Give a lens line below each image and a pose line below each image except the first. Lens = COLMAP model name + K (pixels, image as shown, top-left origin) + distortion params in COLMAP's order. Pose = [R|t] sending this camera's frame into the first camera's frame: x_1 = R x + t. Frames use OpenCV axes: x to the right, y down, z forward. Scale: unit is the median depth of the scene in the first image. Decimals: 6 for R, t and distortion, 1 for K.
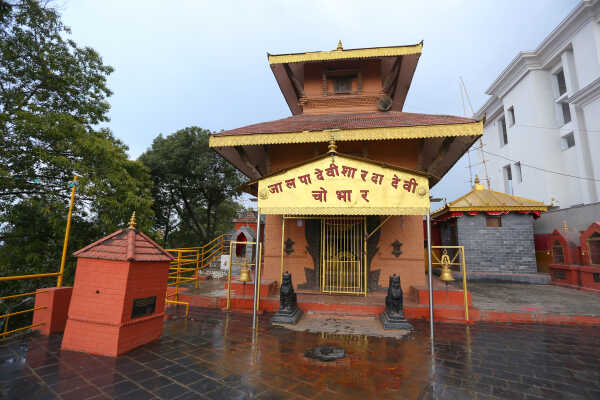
lens RADIAL K [[291.6, 0, 299.6], [0, 291.6, 197.2], [0, 0, 1]] dist [-0.060709, 0.021874]
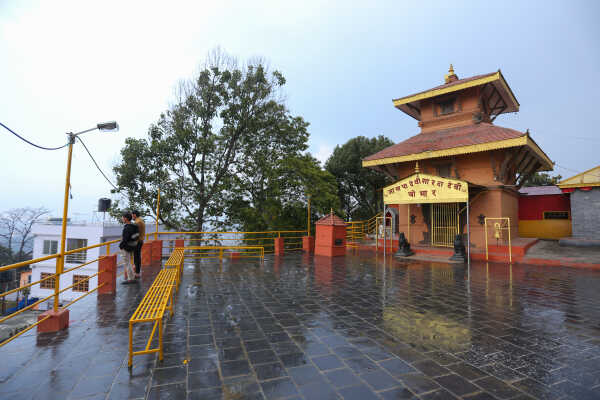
lens RADIAL K [[291.6, 0, 303.3], [0, 291.6, 196.1], [0, 0, 1]] dist [-0.060709, 0.021874]
pose [[0.827160, -0.058487, -0.558914, 0.391173], [0.105011, 0.993138, 0.051484, -0.119933], [0.552068, -0.101278, 0.827626, -0.746200]]
